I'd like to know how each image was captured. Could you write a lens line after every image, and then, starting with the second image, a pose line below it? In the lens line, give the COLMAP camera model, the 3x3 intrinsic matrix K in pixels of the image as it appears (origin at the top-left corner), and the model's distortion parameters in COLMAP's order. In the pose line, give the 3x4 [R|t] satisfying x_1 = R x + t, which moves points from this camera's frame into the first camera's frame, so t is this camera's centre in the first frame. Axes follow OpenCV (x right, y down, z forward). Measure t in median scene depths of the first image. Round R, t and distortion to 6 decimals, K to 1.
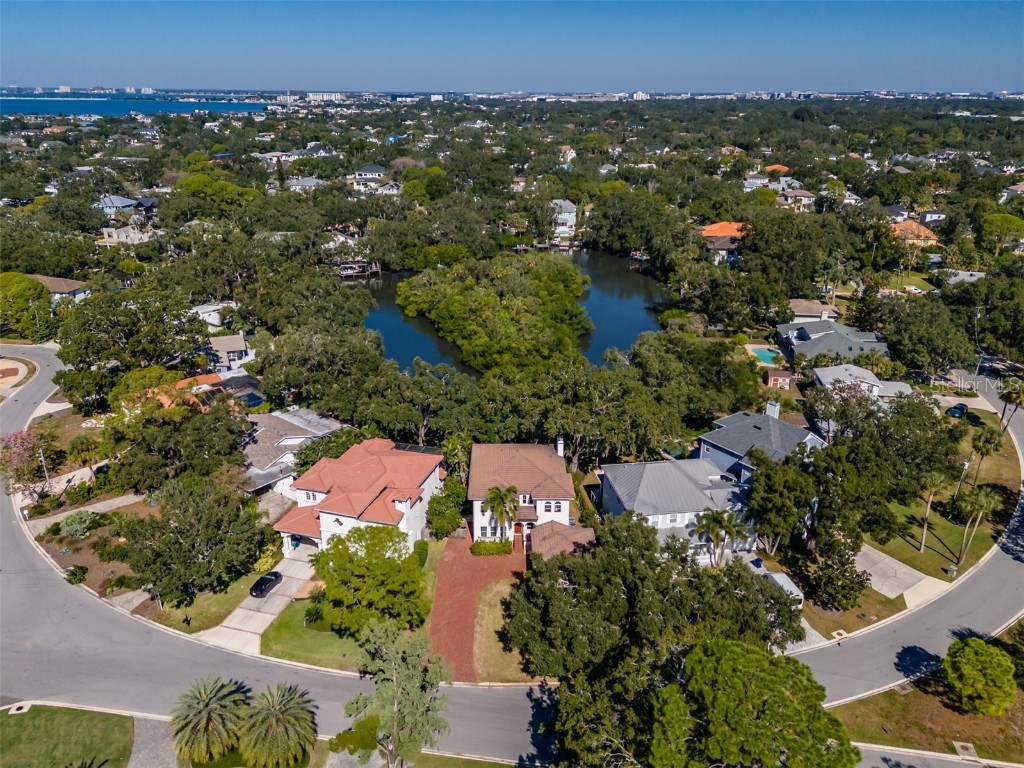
lens RADIAL K [[747.0, 0, 510.7], [0, 747.0, 379.1], [0, 0, 1]] dist [0.082255, -0.081414]
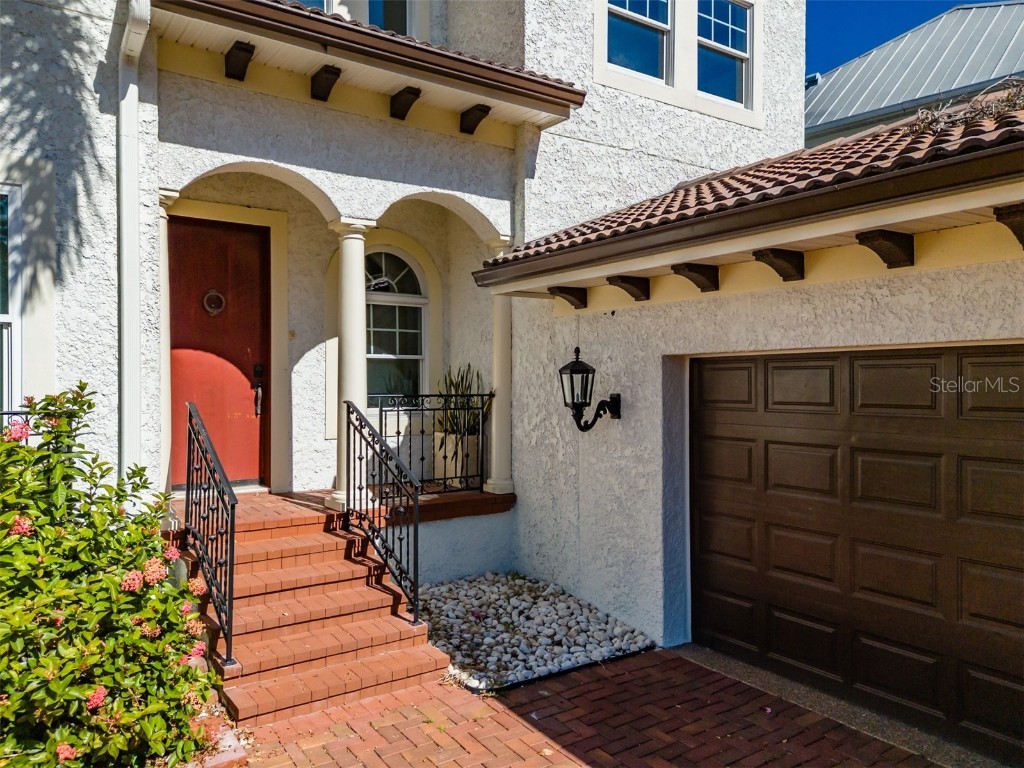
lens RADIAL K [[747.0, 0, 514.4], [0, 747.0, 381.7], [0, 0, 1]] dist [0.082255, -0.081414]
pose [[0.834646, -0.004017, 0.550772, -0.005057], [0.200518, 0.933568, -0.297058, 0.213205], [-0.512990, 0.358378, 0.780004, 0.885935]]
